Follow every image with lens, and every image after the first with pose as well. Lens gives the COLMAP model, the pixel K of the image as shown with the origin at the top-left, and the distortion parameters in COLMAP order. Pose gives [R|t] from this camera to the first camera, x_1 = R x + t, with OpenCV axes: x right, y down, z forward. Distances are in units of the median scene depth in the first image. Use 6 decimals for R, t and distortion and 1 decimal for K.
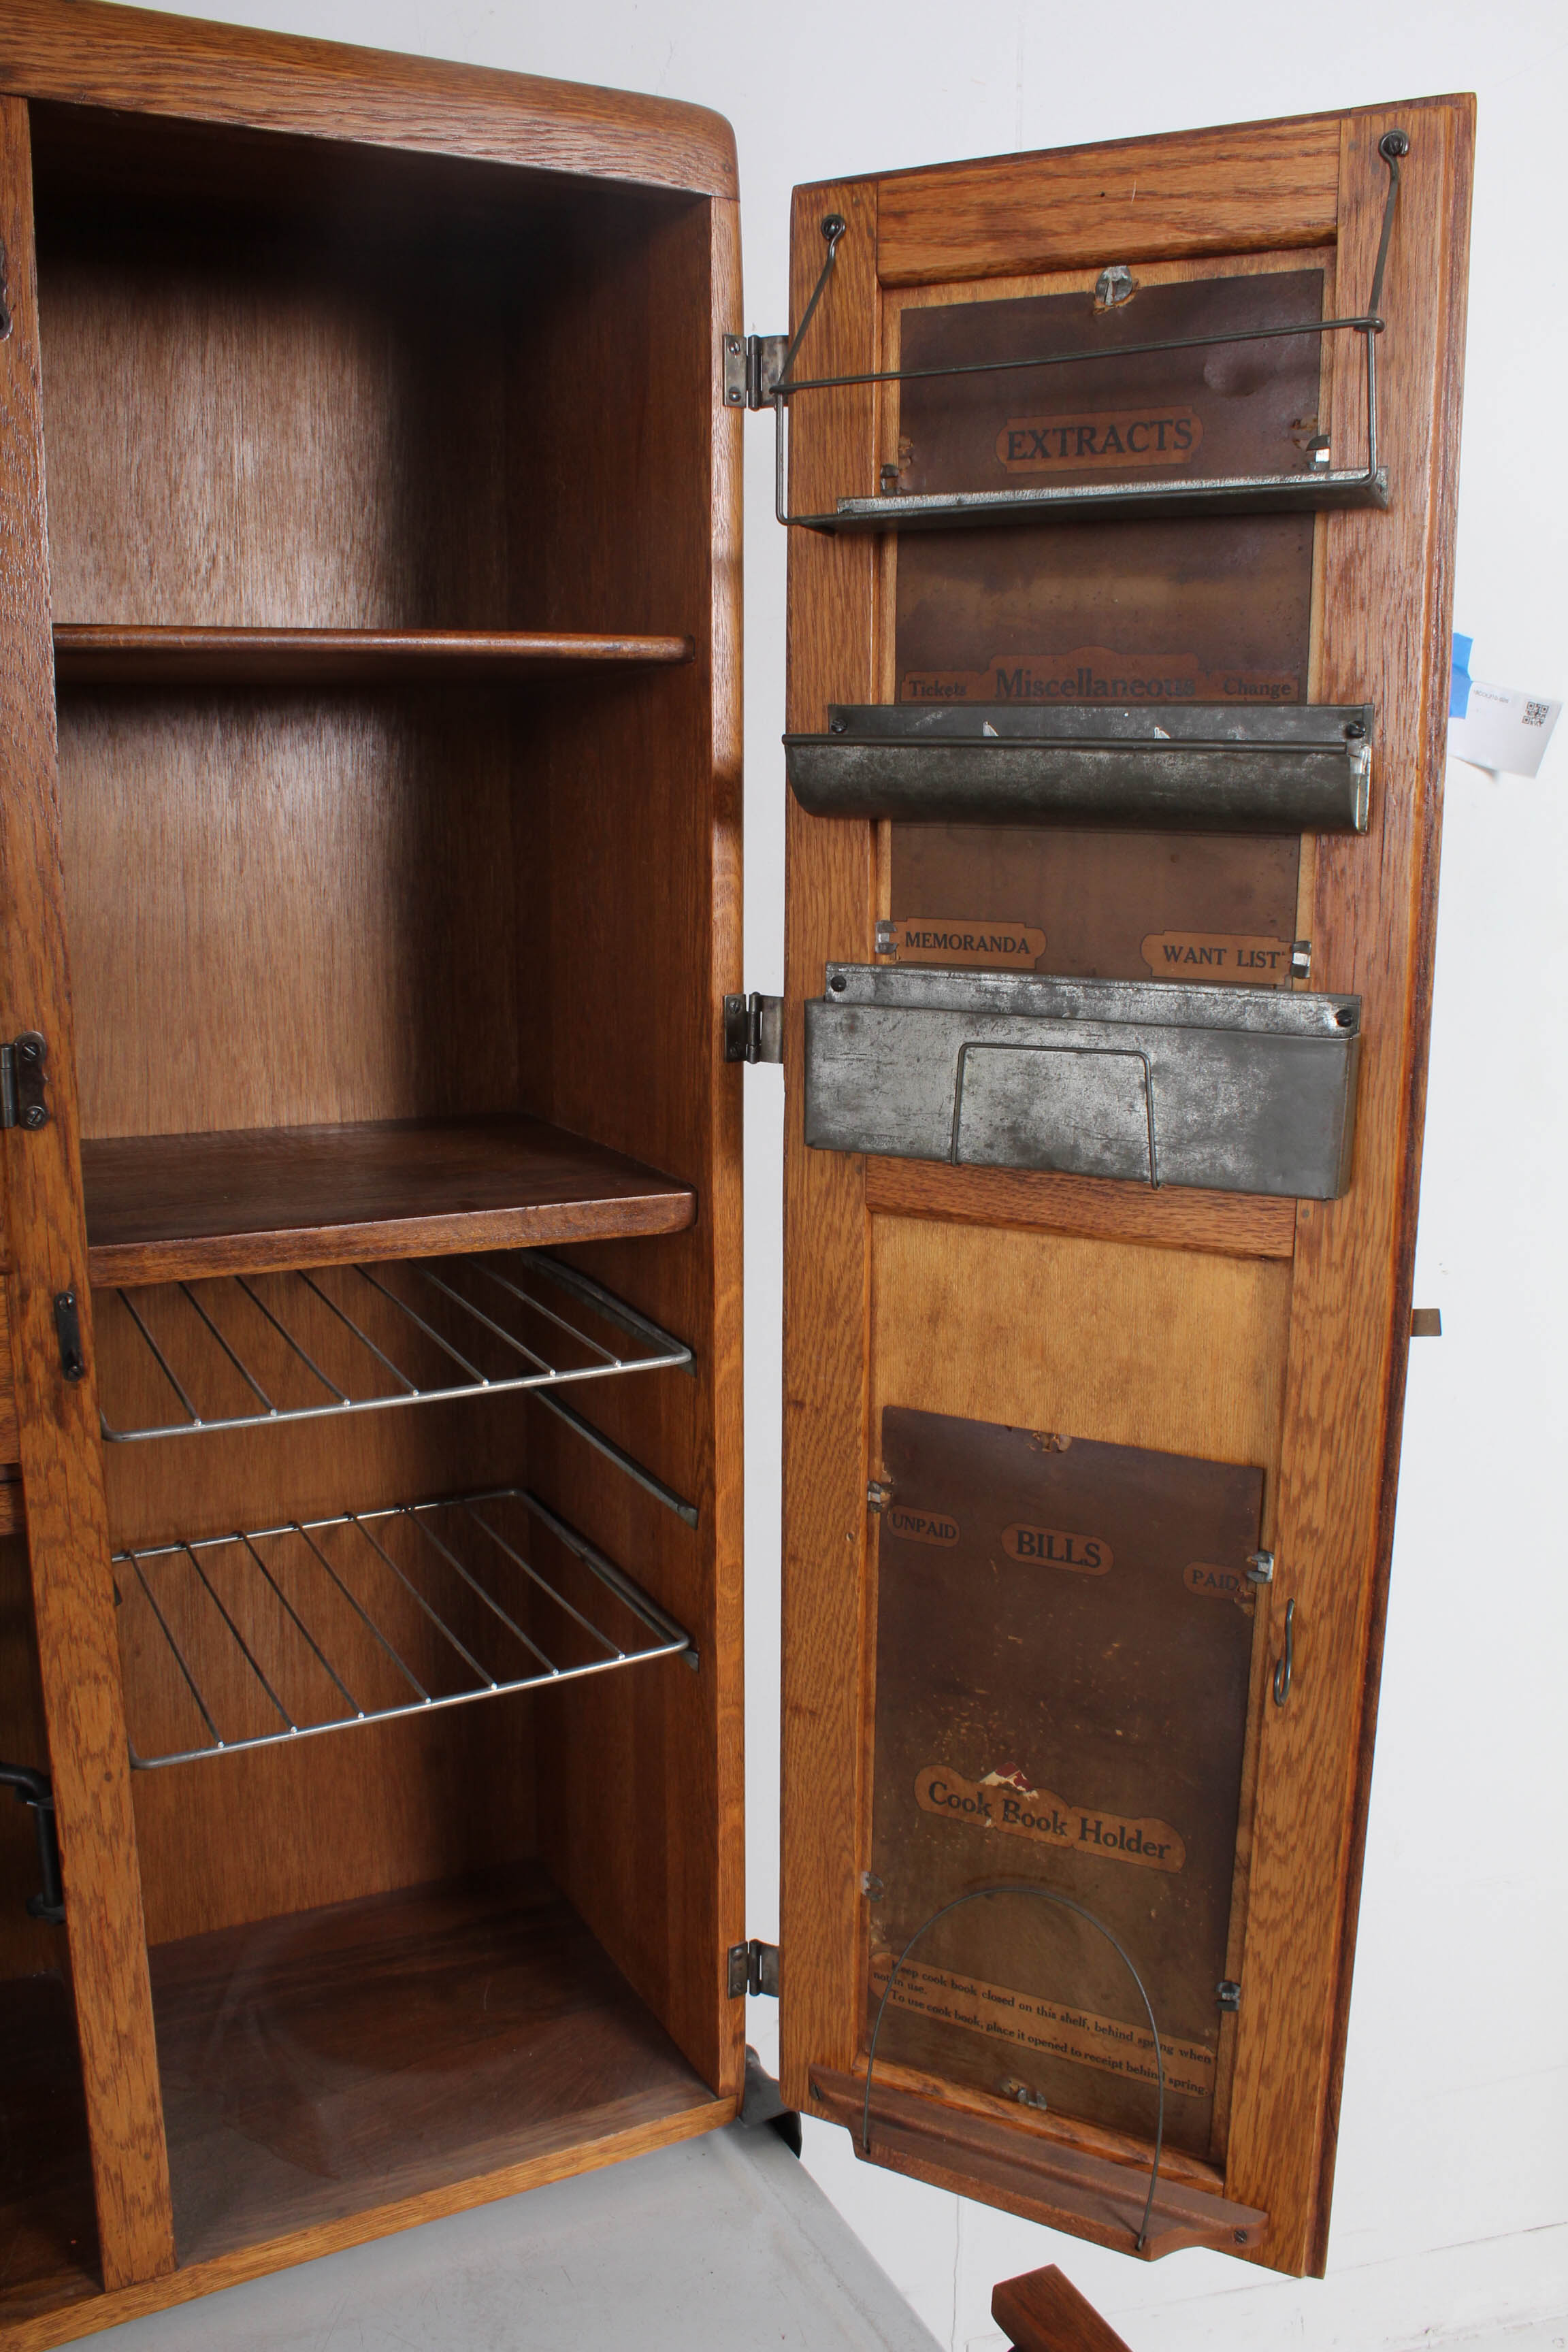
lens RADIAL K [[1949.4, 0, 762.6], [0, 1949.4, 1175.9], [0, 0, 1]] dist [-0.168794, 0.144836]
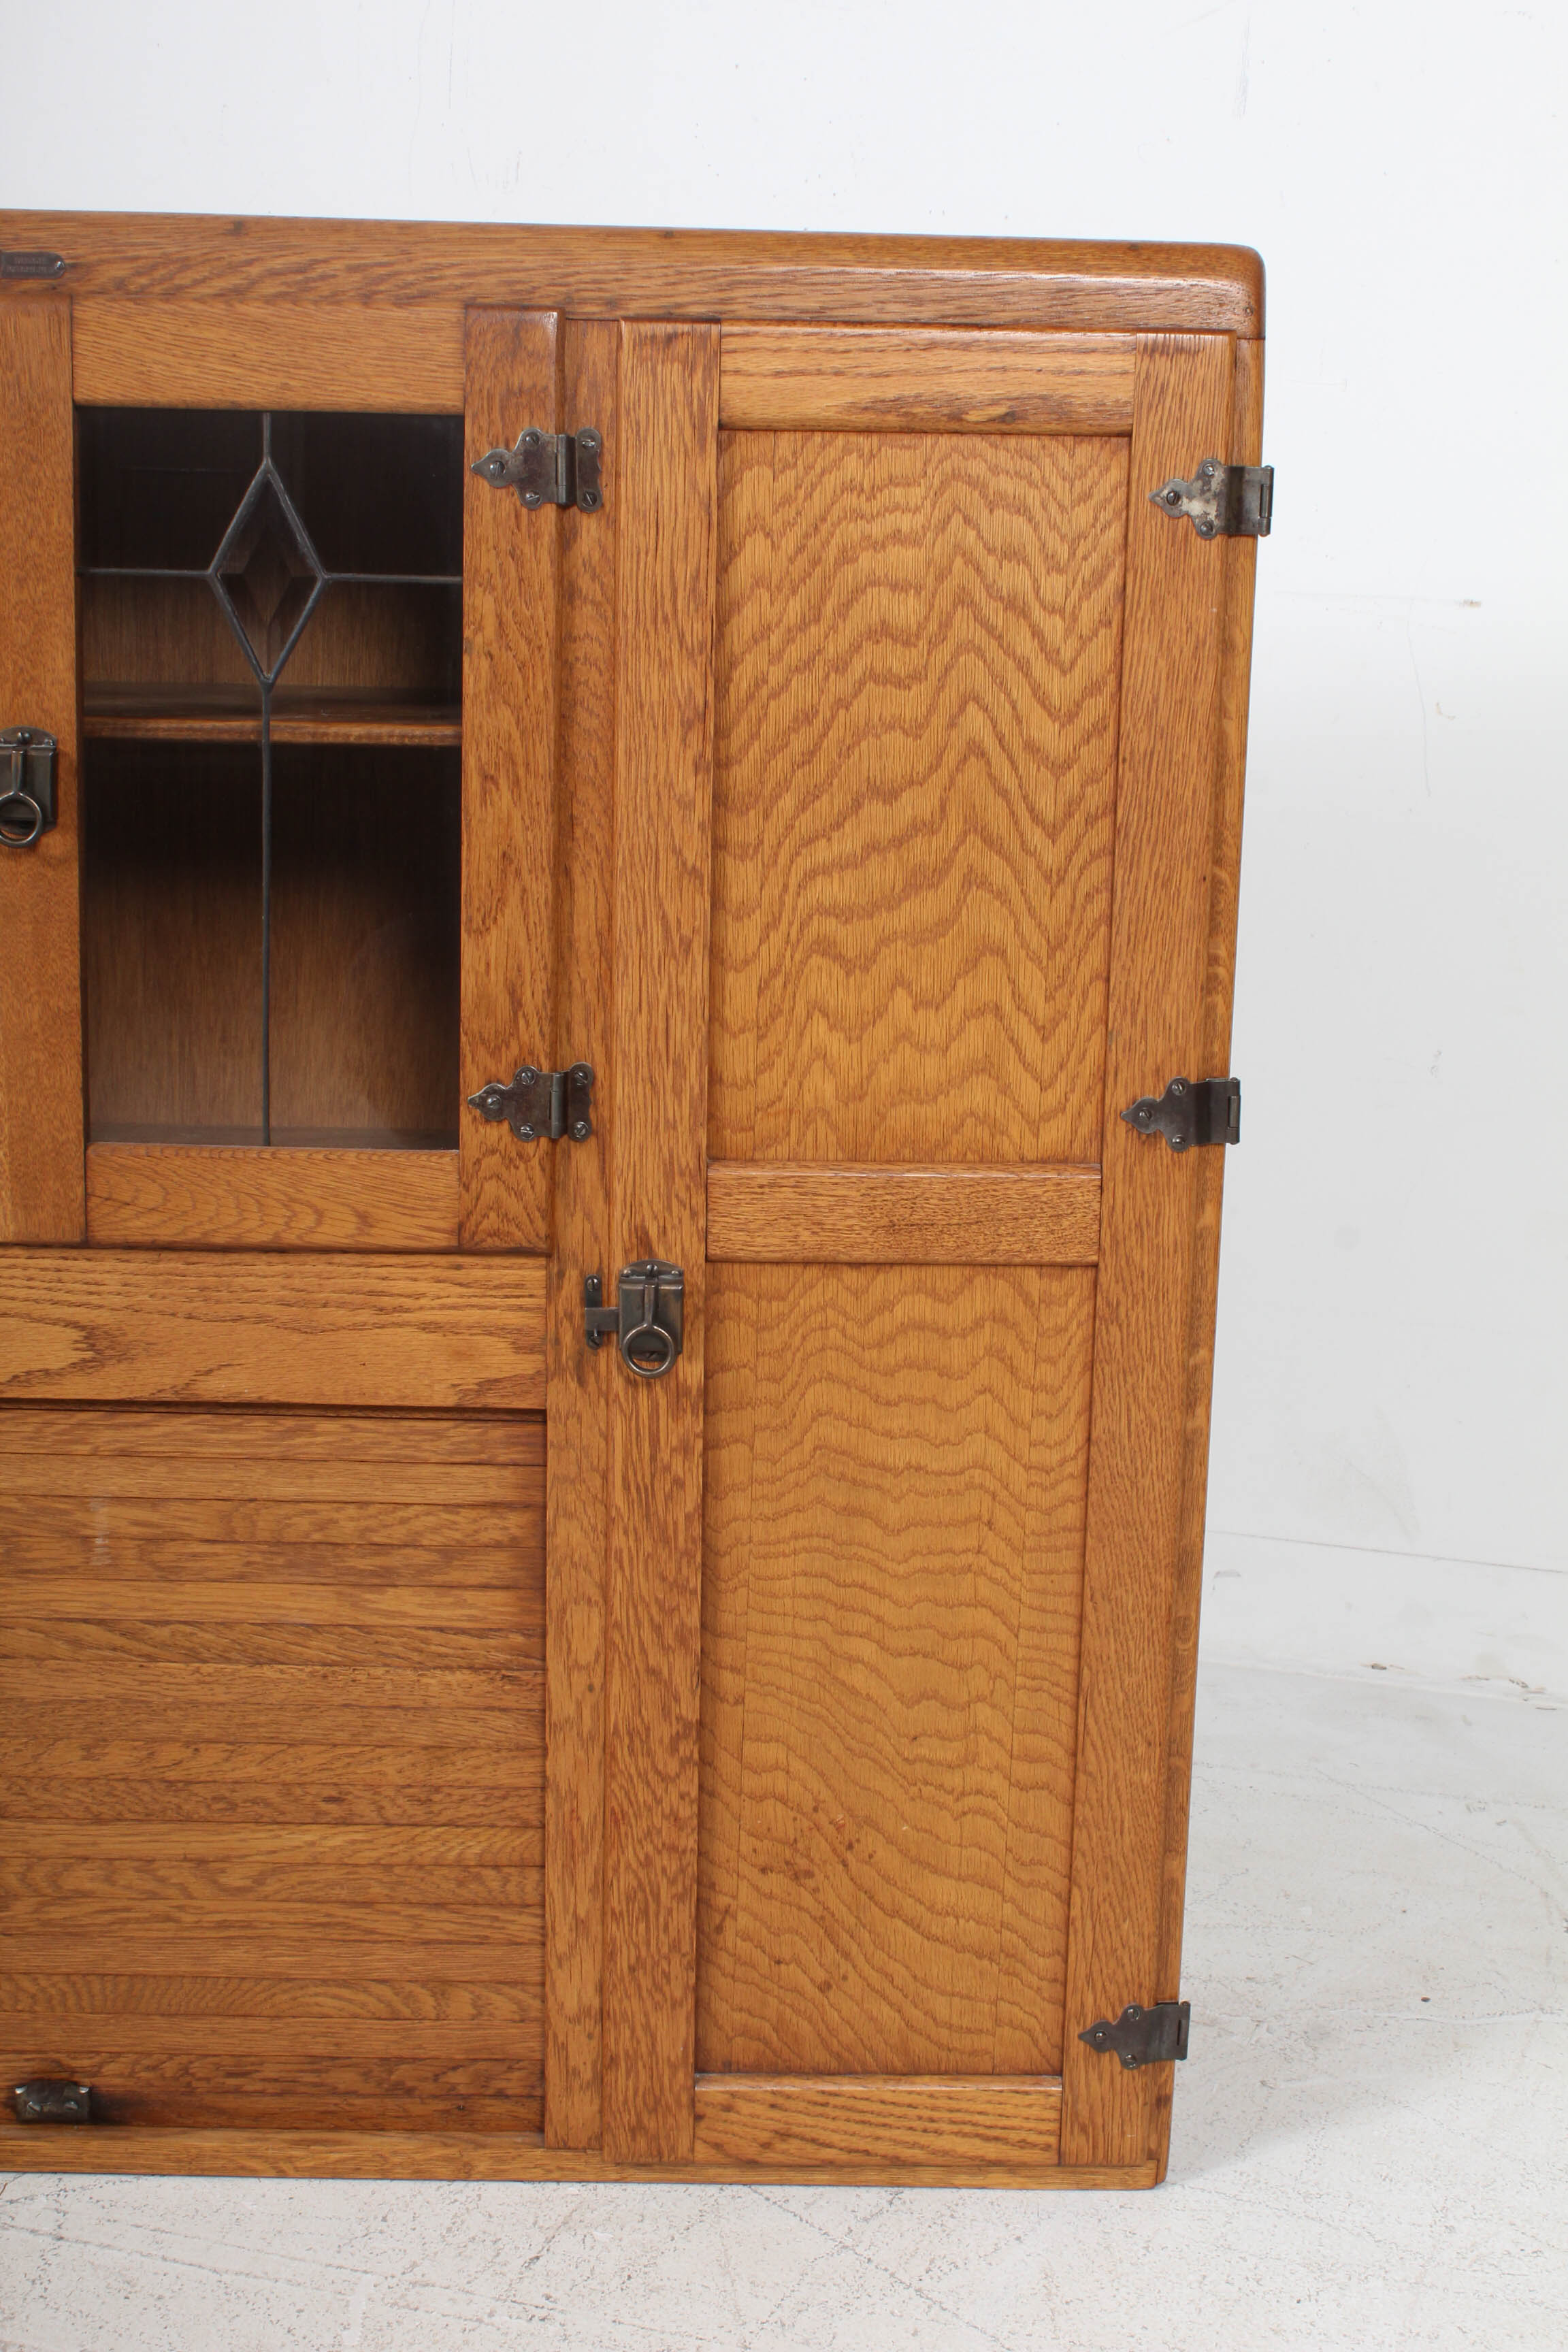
lens RADIAL K [[3193.6, 0, 806.8], [0, 3193.6, 1166.5], [0, 0, 1]] dist [-0.057991, 0.000000]
pose [[0.894227, 0.114795, -0.432643, 0.521362], [-0.109381, 0.993293, 0.037475, -0.081993], [0.434043, 0.013812, 0.900786, -0.642191]]
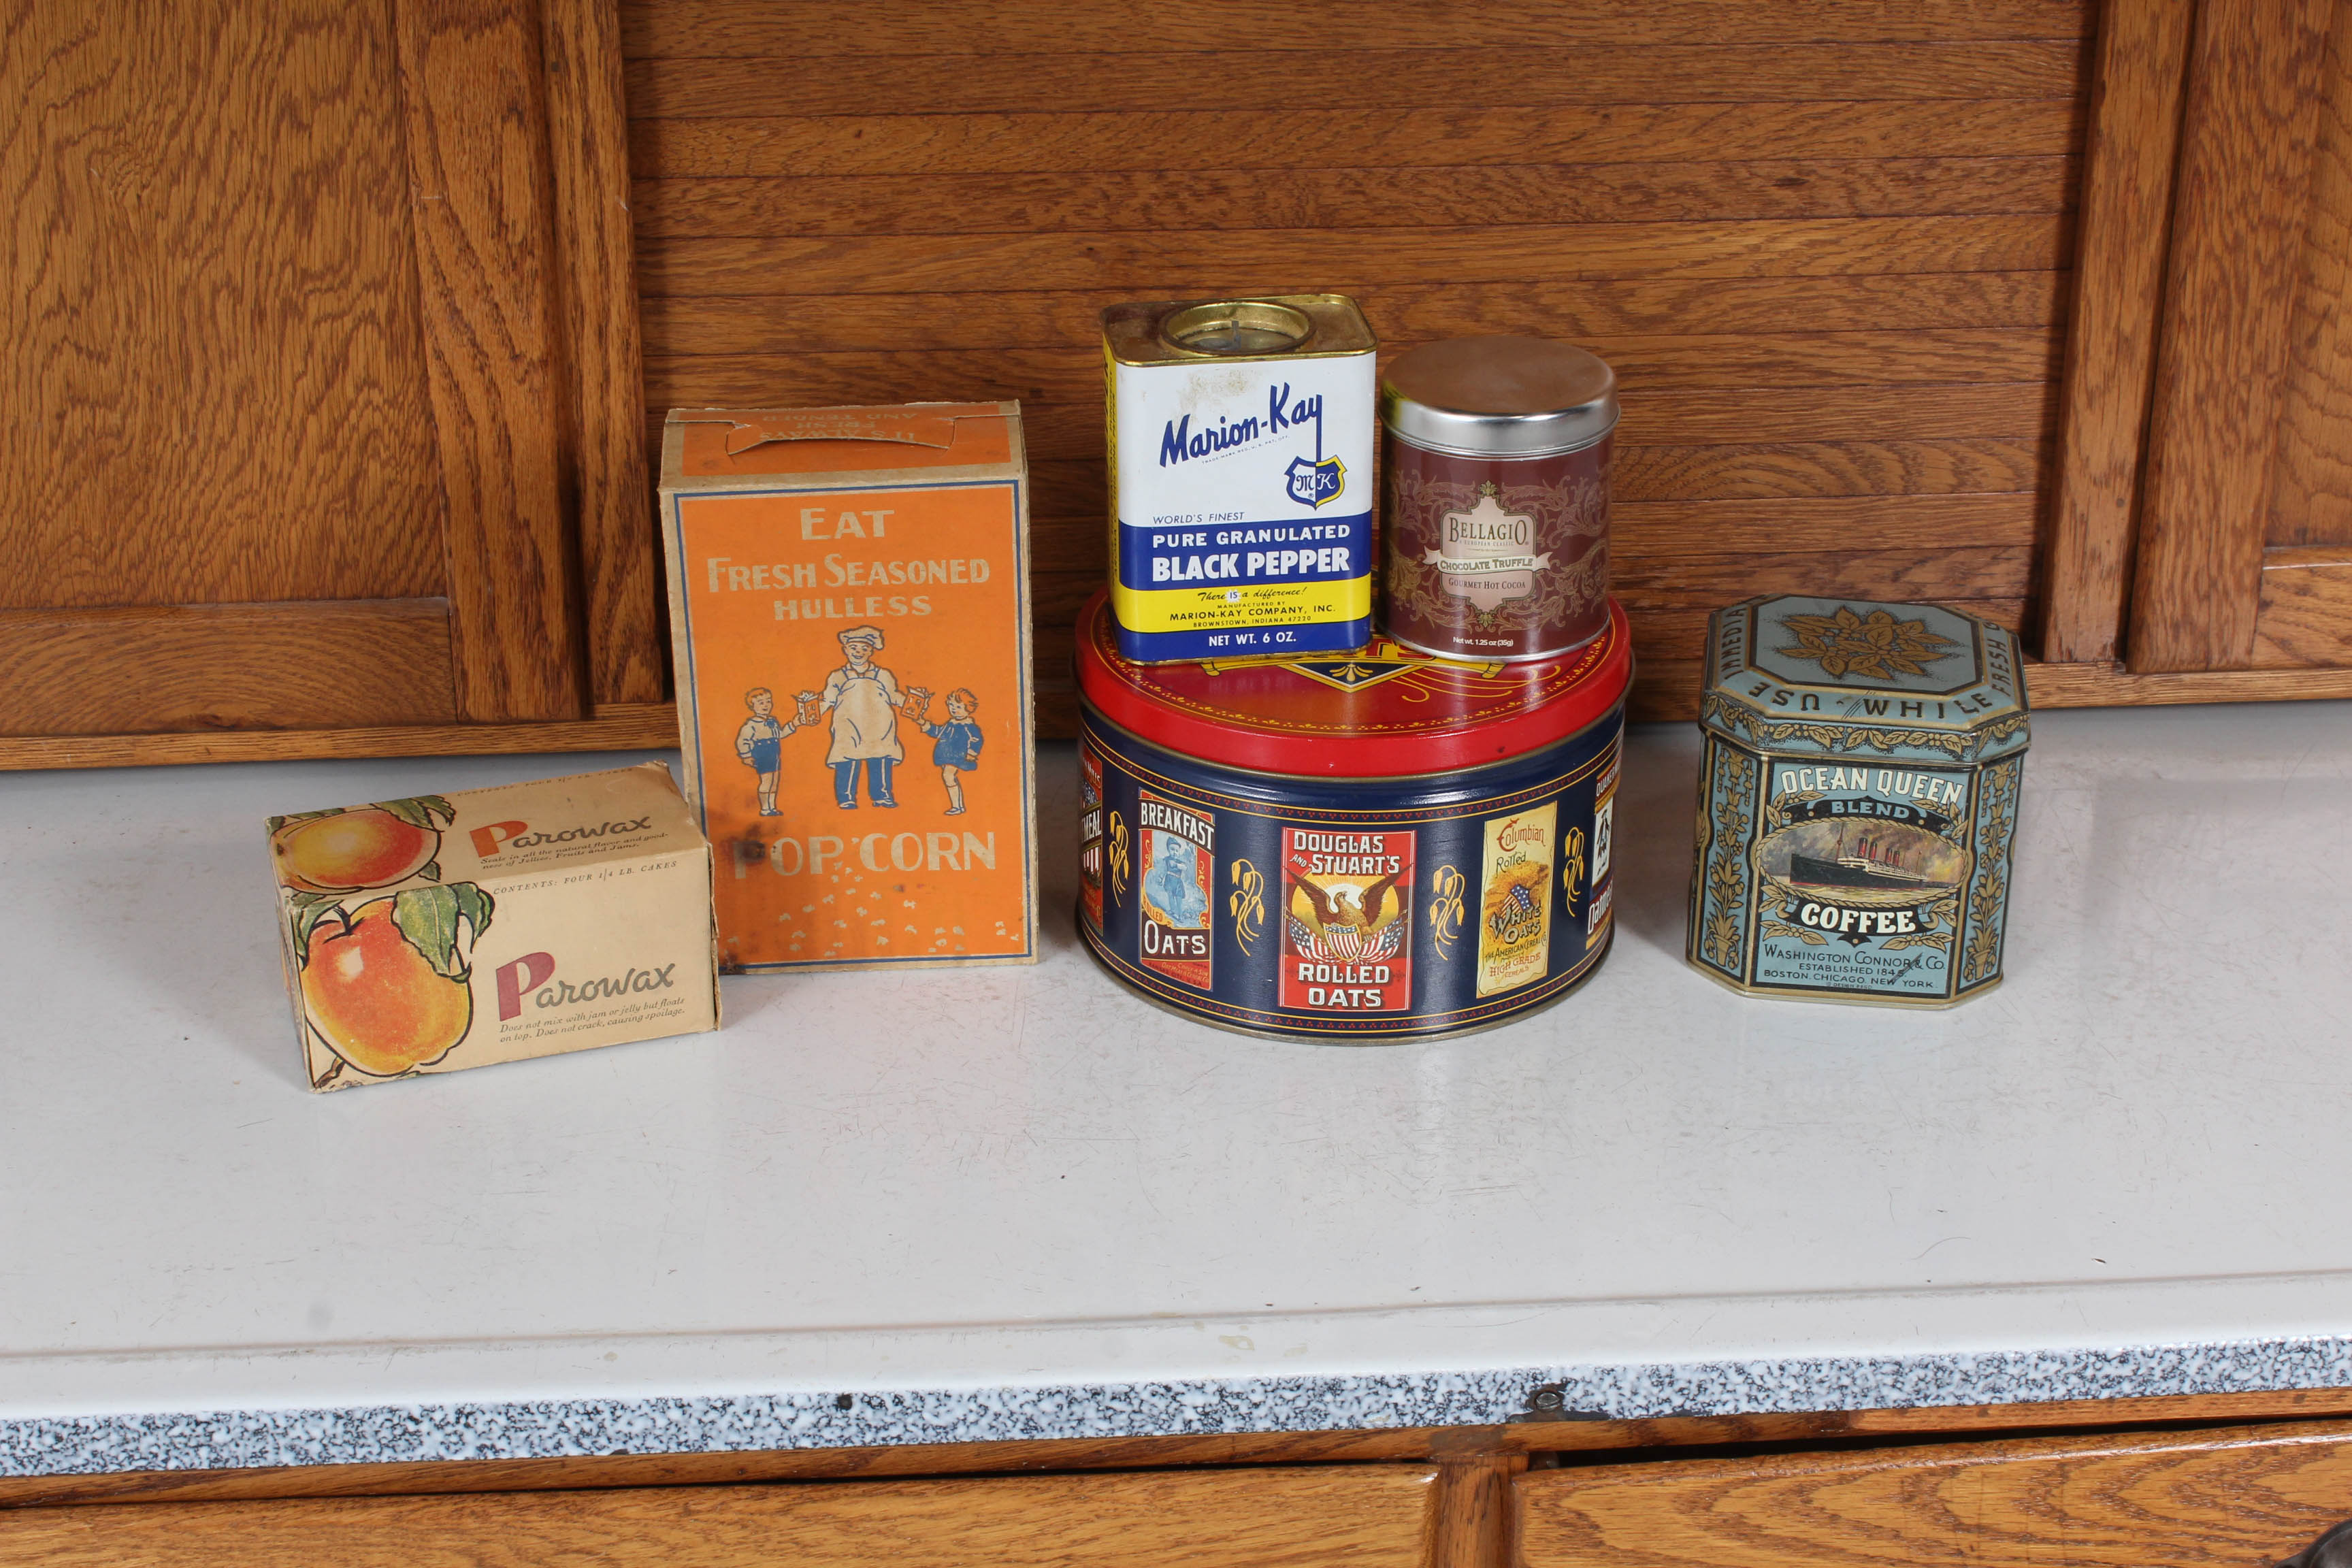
lens RADIAL K [[3566.4, 0, 1183.2], [0, 3566.4, 802.7], [0, 0, 1]] dist [-0.021929, 0.000000]
pose [[0.923528, 0.155881, -0.350423, -0.125931], [-0.074056, 0.968962, 0.235858, 0.285029], [0.376312, -0.191871, 0.906407, -0.581251]]
